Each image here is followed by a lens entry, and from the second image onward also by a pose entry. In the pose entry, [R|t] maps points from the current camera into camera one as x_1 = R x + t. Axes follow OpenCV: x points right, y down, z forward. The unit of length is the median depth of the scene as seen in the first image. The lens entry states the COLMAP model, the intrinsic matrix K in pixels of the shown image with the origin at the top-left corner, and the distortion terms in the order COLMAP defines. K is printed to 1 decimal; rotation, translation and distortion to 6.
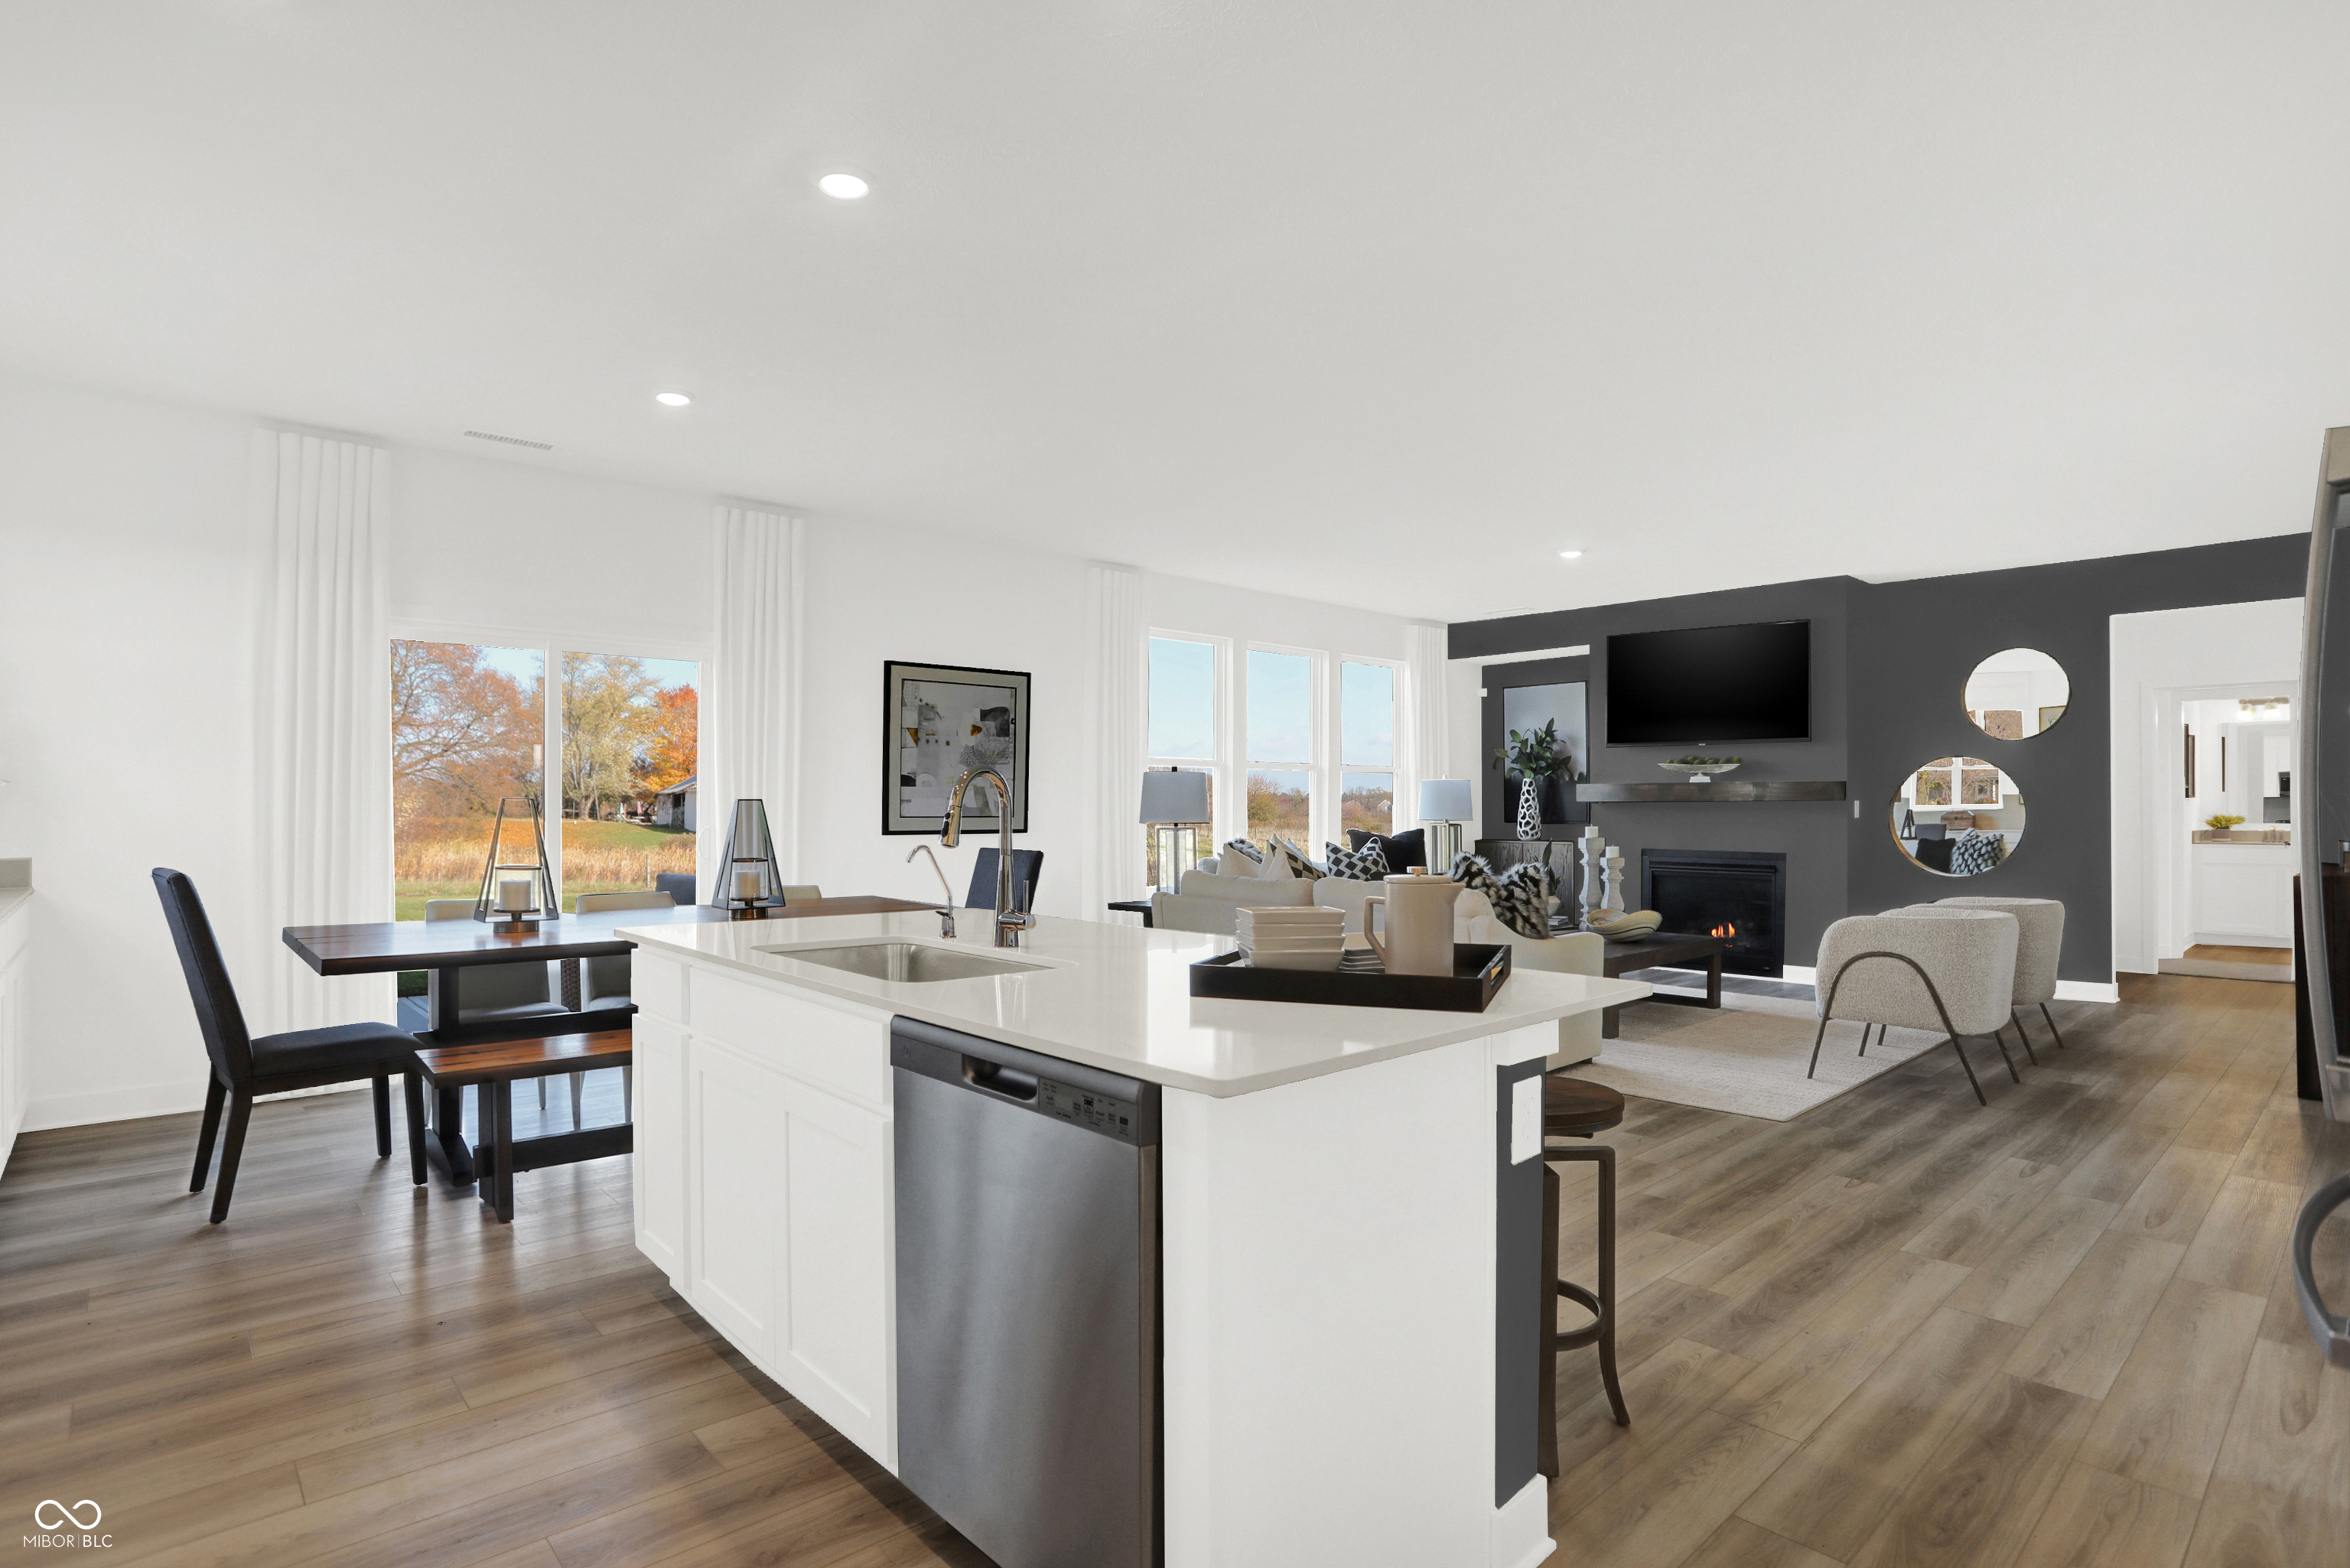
lens RADIAL K [[1166.3, 0, 1170.5], [0, 1166.3, 781.4], [0, 0, 1]] dist [-0.068043, 0.028435]
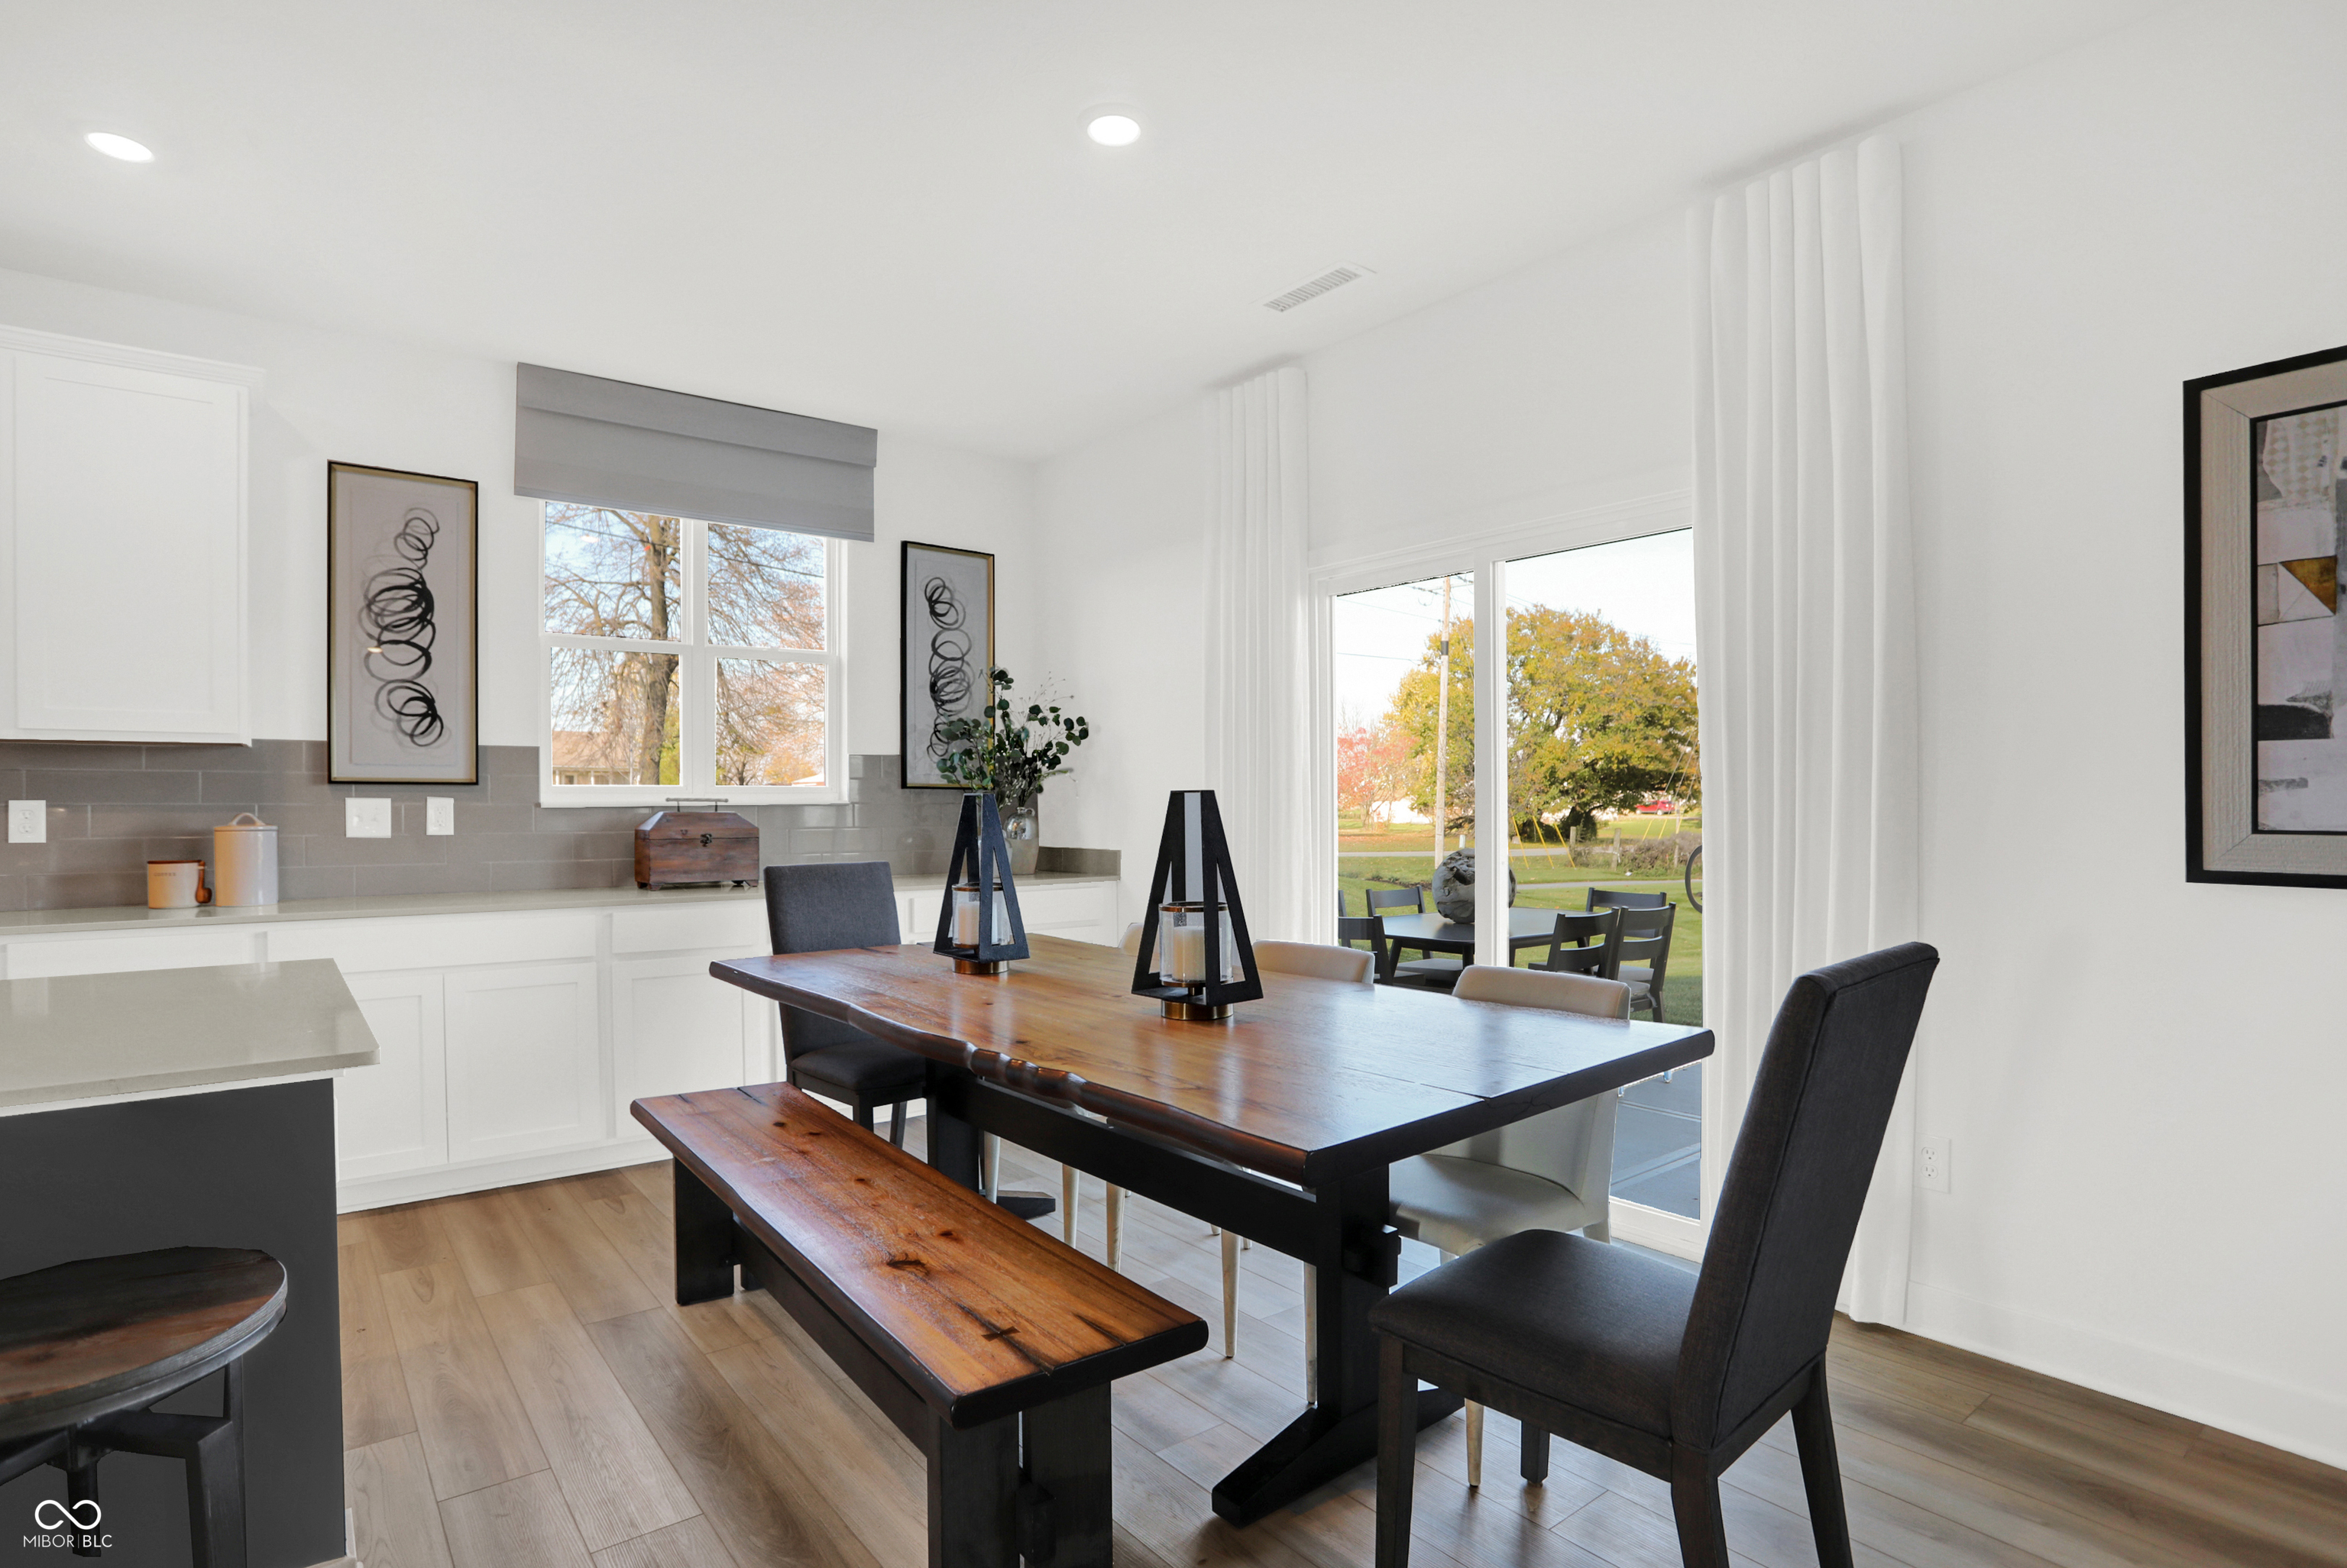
lens RADIAL K [[1191.9, 0, 1158.9], [0, 1191.9, 814.7], [0, 0, 1]] dist [-0.068949, 0.027117]
pose [[-0.078804, 0.011415, -0.996825, 0.183222], [0.027707, 0.999573, 0.009256, 0.020745], [0.996505, -0.026890, -0.079086, 1.074330]]
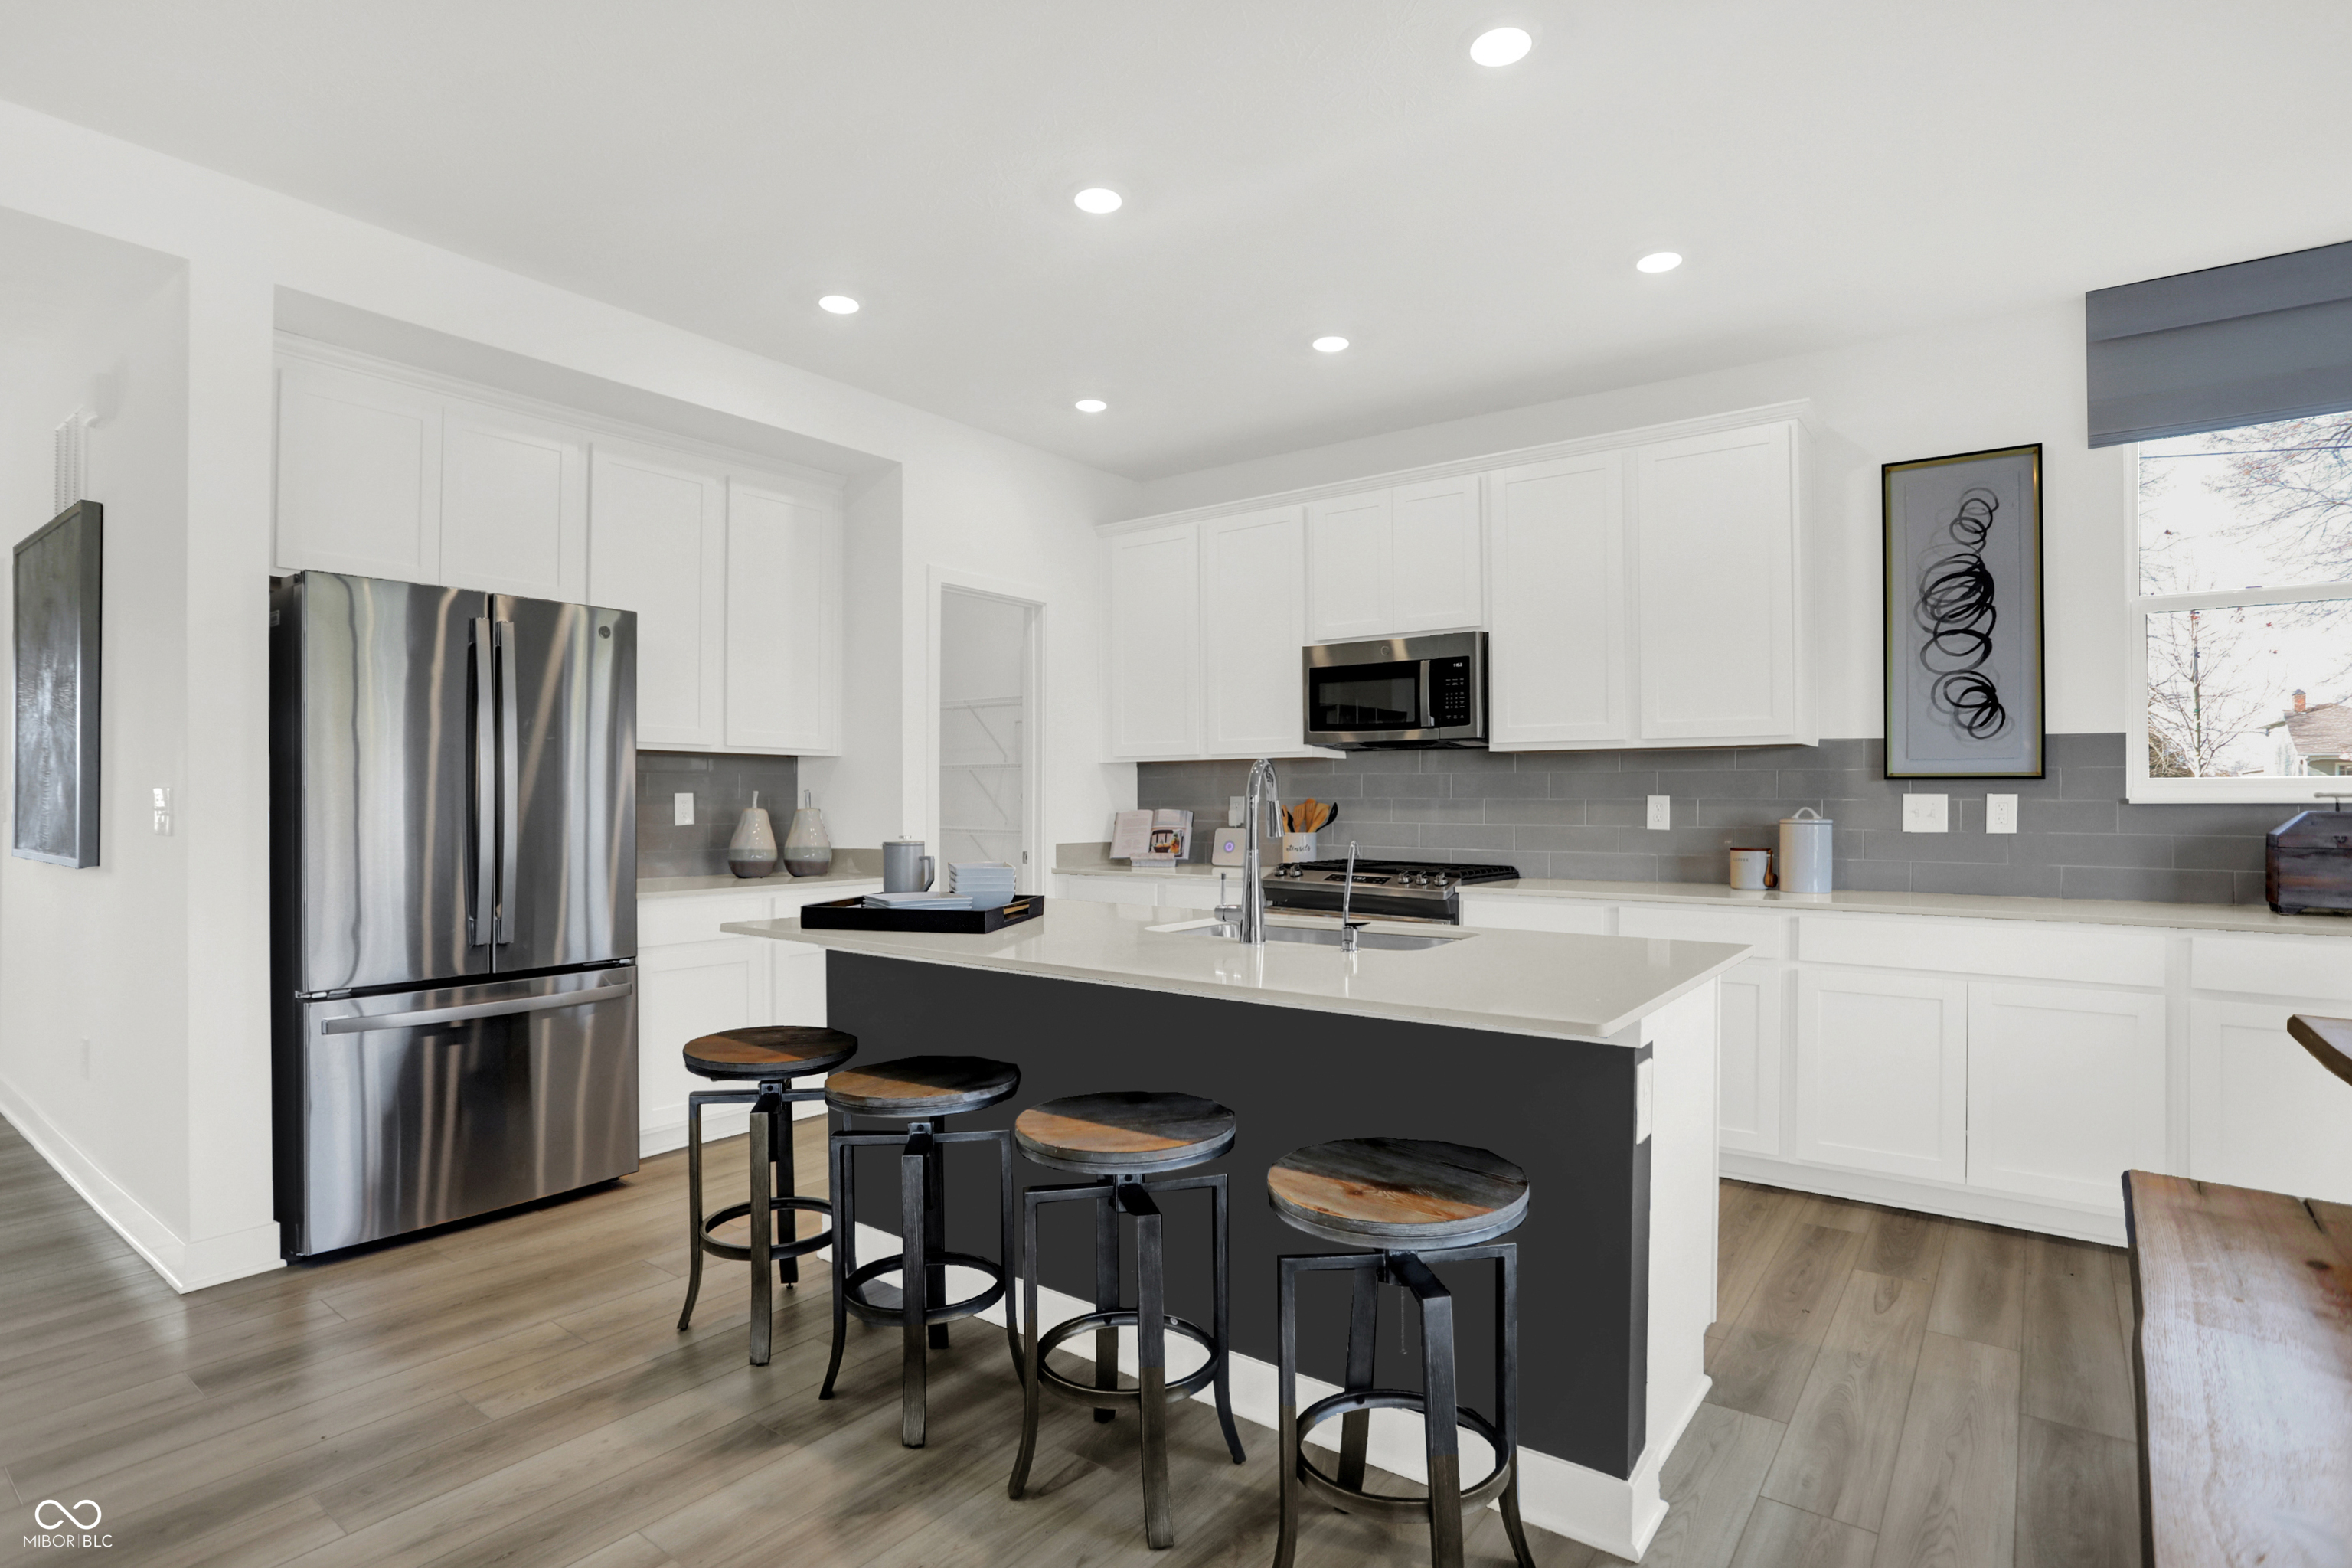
lens RADIAL K [[1196.1, 0, 1167.2], [0, 1196.1, 787.1], [0, 0, 1]] dist [-0.068674, 0.035813]
pose [[-0.982980, -0.002649, -0.183694, 0.070763], [0.003855, 0.999378, -0.035042, 0.023515], [0.183673, -0.035153, -0.982359, 1.165655]]
